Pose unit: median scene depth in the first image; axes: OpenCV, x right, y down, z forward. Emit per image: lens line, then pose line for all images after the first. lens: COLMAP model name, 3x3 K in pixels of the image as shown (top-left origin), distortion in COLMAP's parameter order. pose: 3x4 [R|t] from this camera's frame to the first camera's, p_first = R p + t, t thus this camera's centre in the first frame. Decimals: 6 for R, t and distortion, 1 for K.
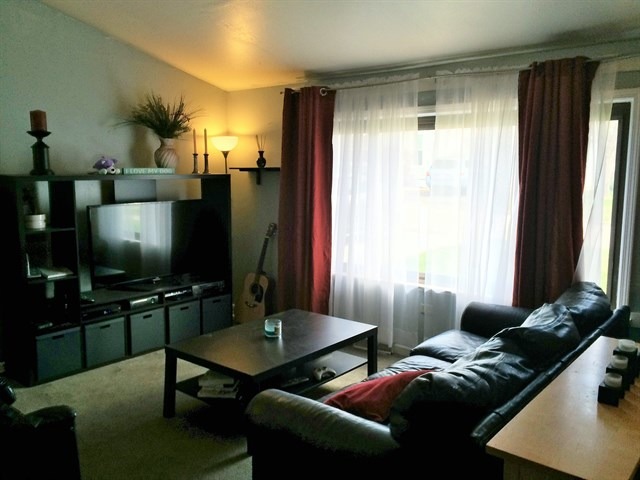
lens RADIAL K [[548.3, 0, 318.4], [0, 548.3, 236.3], [0, 0, 1]] dist [0.064519, -0.076179]
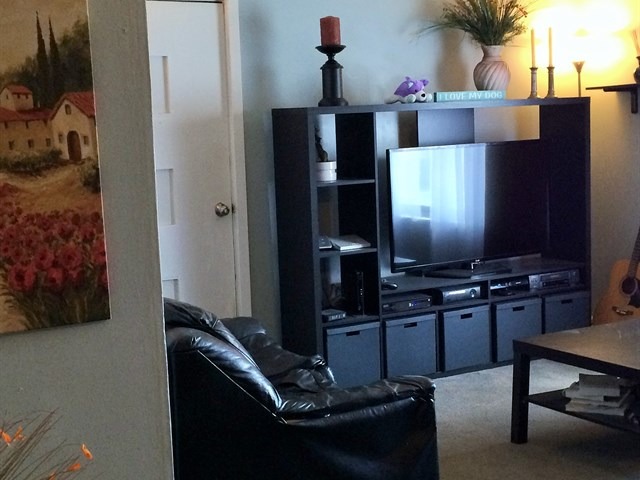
lens RADIAL K [[1039.2, 0, 323.7], [0, 1039.2, 240.9], [0, 0, 1]] dist [0.053930, 0.000000]
pose [[0.937141, -0.006493, -0.348889, -0.034983], [0.004101, 0.999963, -0.007594, 0.065675], [0.348926, 0.005686, 0.937133, -0.238211]]
